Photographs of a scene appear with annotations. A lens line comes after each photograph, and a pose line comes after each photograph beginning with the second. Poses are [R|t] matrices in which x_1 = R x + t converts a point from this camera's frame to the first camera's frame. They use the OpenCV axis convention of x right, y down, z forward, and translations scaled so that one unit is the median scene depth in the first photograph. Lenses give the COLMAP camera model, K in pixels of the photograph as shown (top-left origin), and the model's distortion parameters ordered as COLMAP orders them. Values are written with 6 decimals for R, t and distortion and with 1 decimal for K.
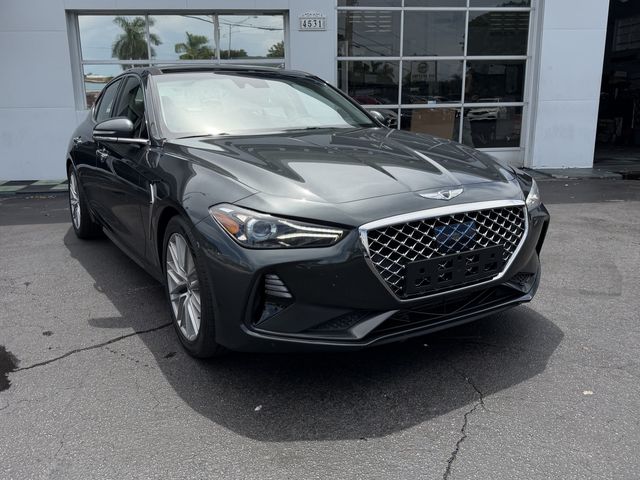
lens RADIAL K [[571.2, 0, 320.0], [0, 571.2, 240.0], [0, 0, 1]] dist [0.114972, -0.241619]
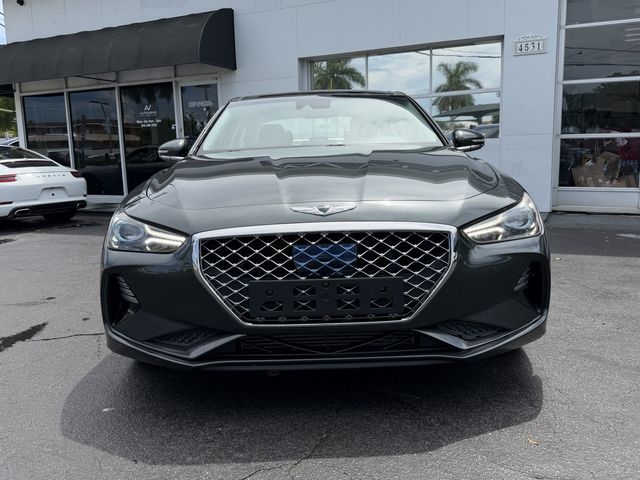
lens RADIAL K [[571.2, 0, 320.0], [0, 571.2, 240.0], [0, 0, 1]] dist [0.114972, -0.241619]
pose [[0.850547, 0.068752, -0.521385, 0.668229], [-0.107168, 0.993274, -0.043847, 0.003424], [0.514864, 0.093170, 0.852194, 0.286003]]
